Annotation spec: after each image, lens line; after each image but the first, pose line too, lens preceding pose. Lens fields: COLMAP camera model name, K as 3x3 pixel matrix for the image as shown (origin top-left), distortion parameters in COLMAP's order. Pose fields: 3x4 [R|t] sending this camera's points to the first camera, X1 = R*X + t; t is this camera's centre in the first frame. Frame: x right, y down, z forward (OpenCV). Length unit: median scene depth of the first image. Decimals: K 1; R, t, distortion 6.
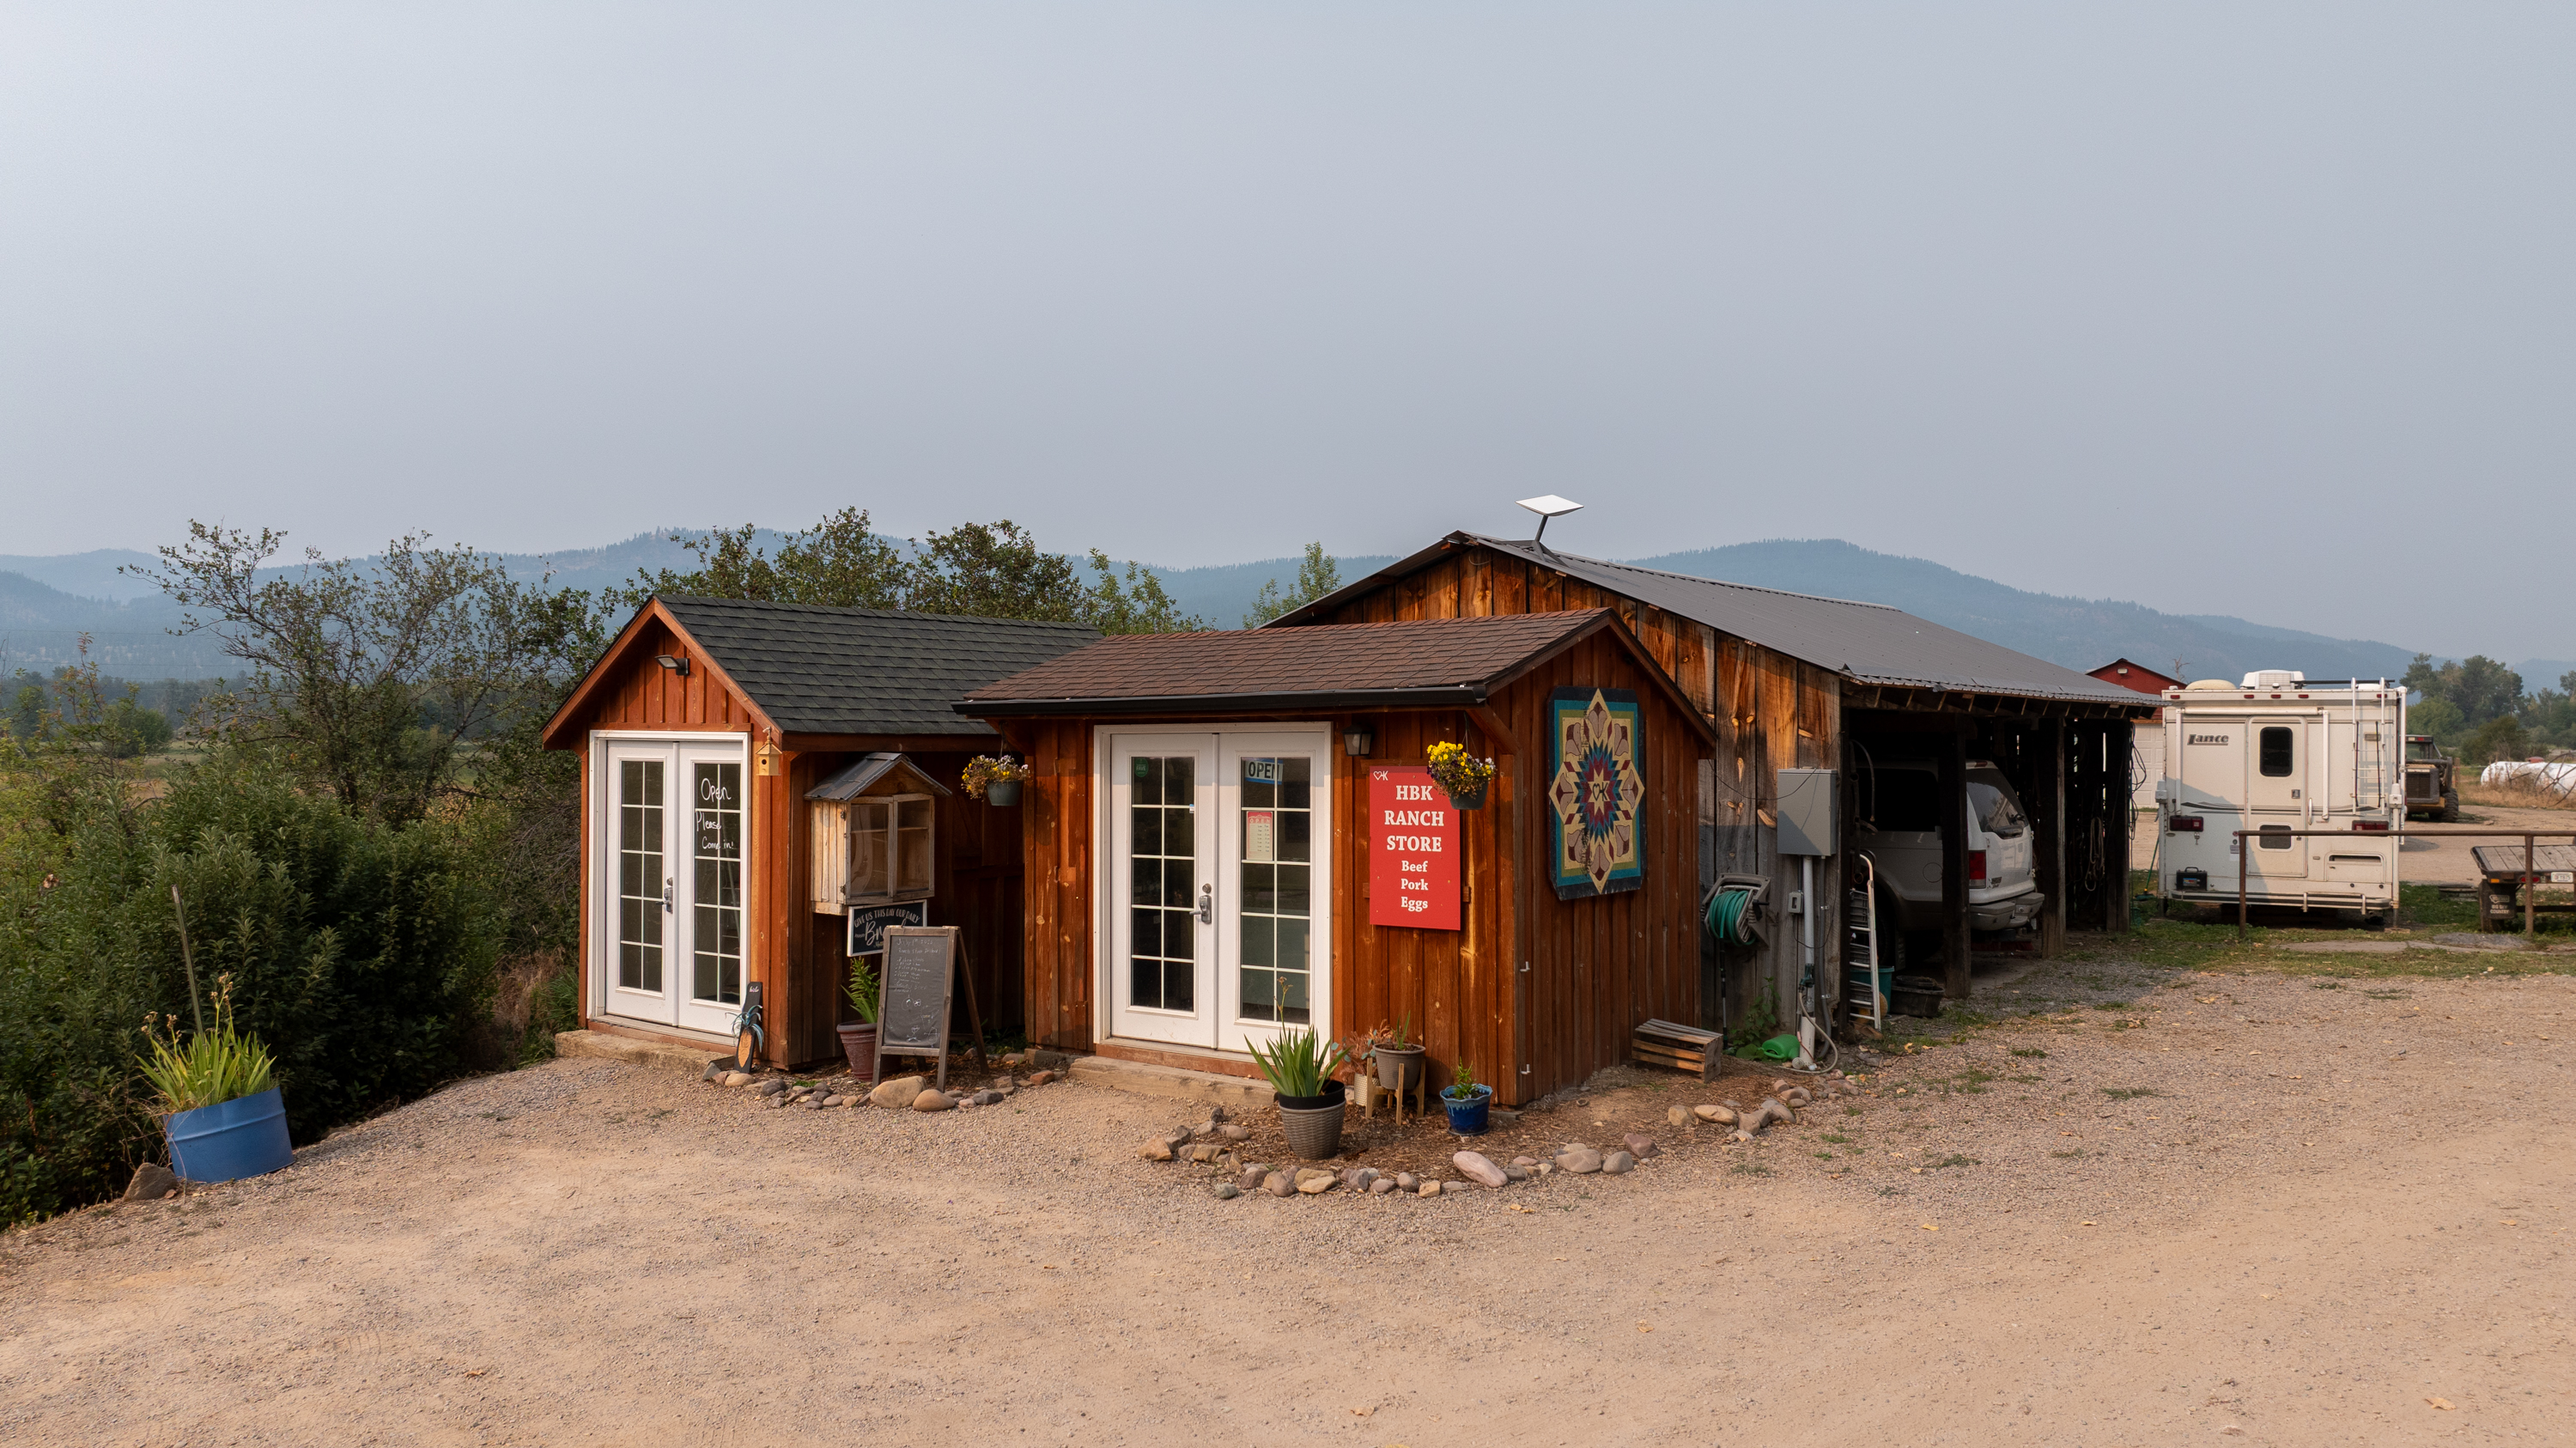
lens RADIAL K [[1809.4, 0, 1295.7], [0, 1809.4, 728.8], [0, 0, 1]] dist [-0.026804, 0.000432]
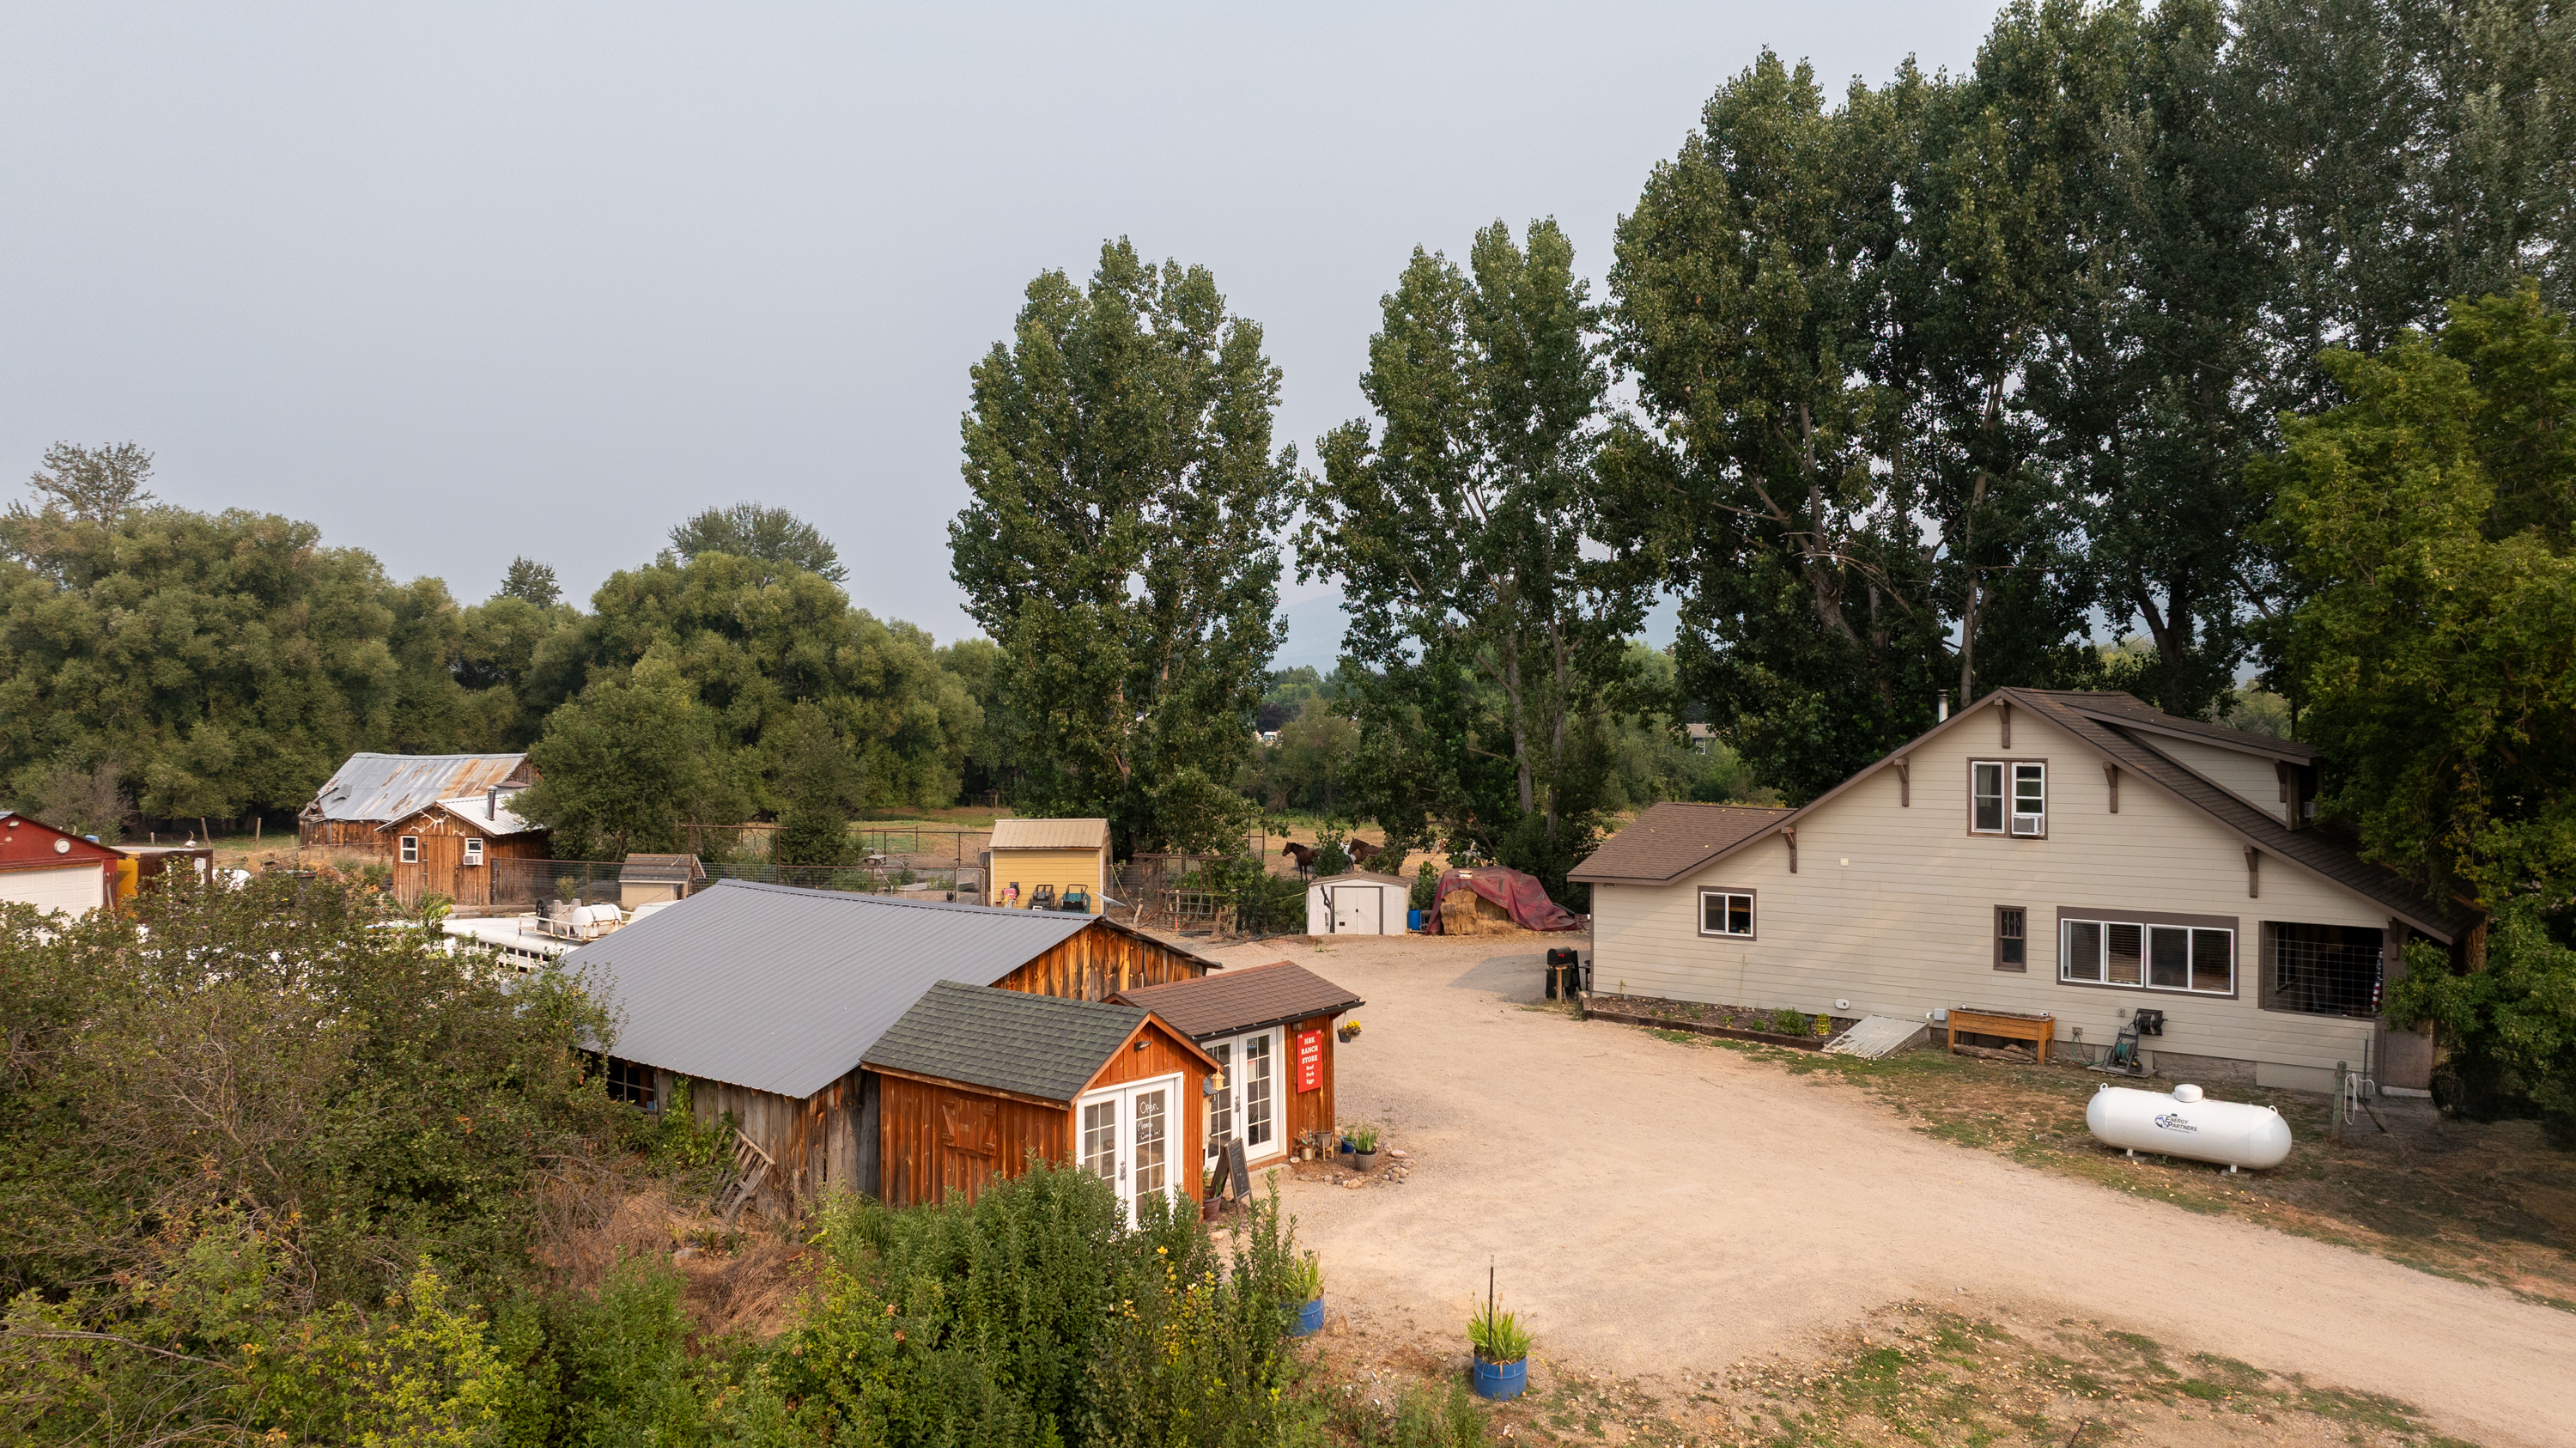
lens RADIAL K [[1809.4, 0, 1295.7], [0, 1809.4, 728.8], [0, 0, 1]] dist [-0.026804, 0.000432]
pose [[0.030540, -0.006002, 0.999516, -3.191170], [-0.005152, 0.999968, 0.006163, -0.542341], [-0.999520, -0.005337, 0.030508, 1.128327]]
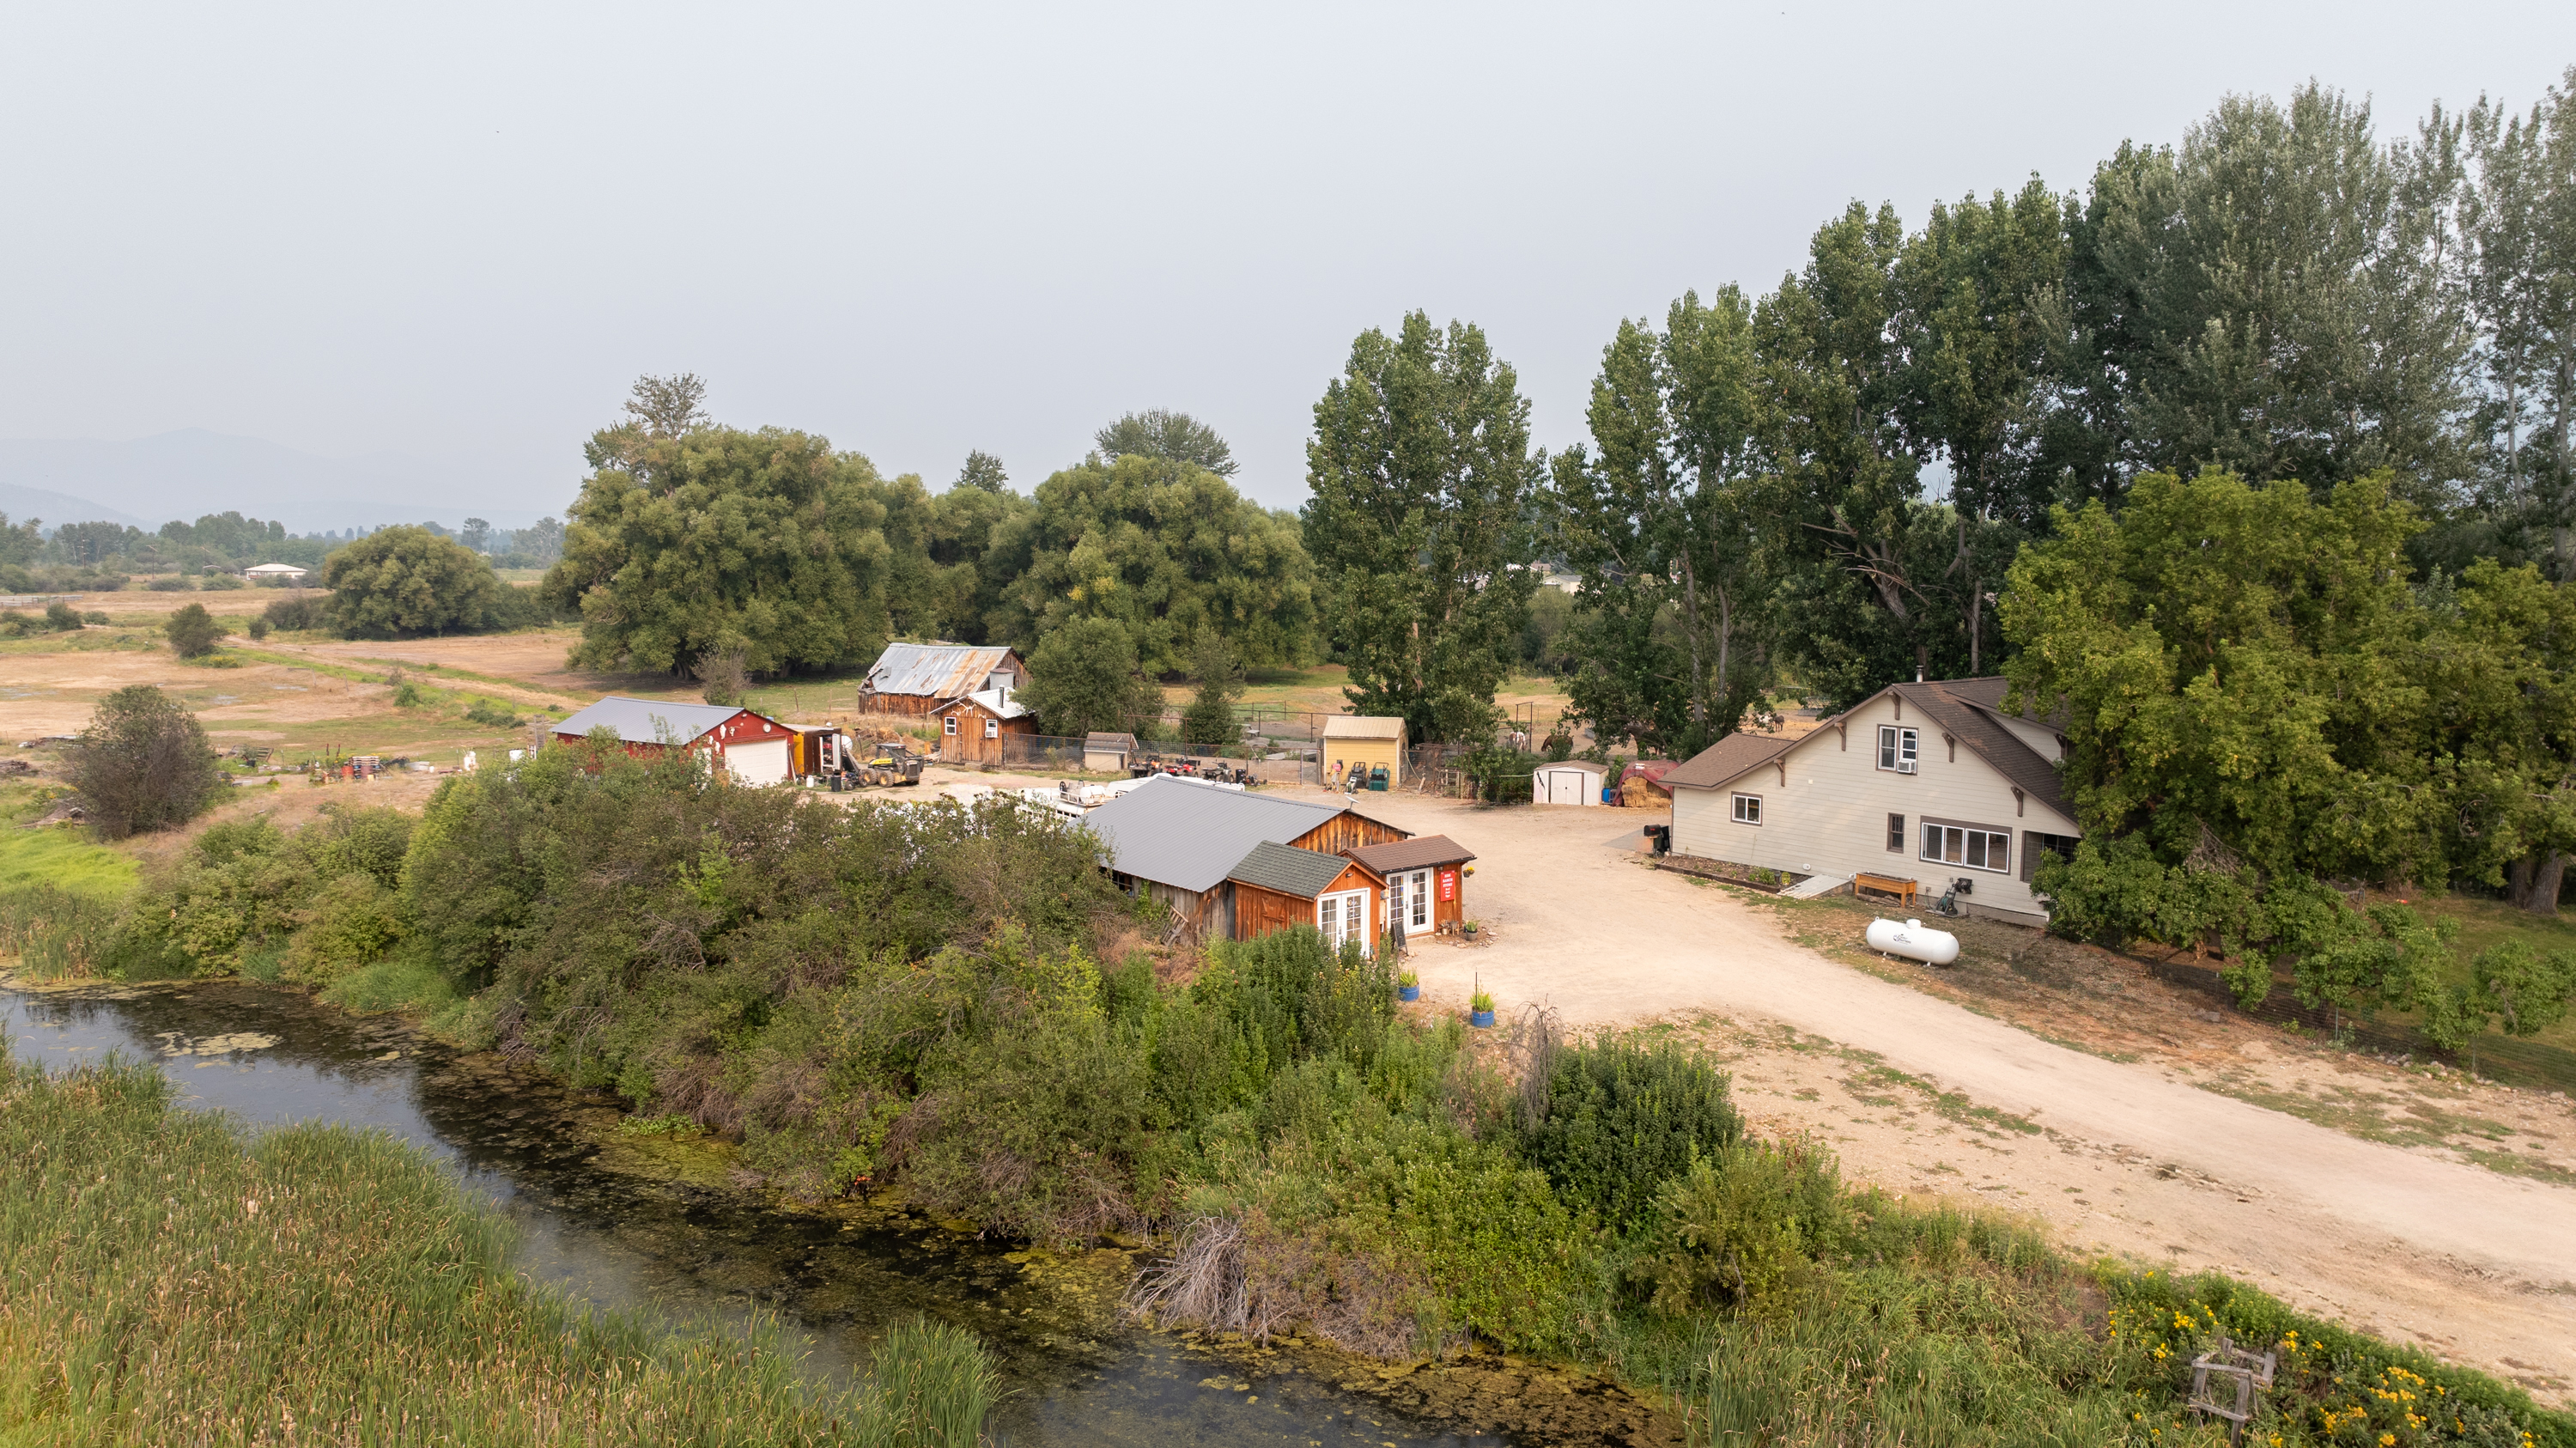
lens RADIAL K [[1809.4, 0, 1295.7], [0, 1809.4, 728.8], [0, 0, 1]] dist [-0.026804, 0.000432]
pose [[0.243375, -0.099668, 0.964798, -6.289979], [-0.007916, 0.994469, 0.104730, -1.161857], [-0.969900, -0.033126, 0.241240, 0.176205]]
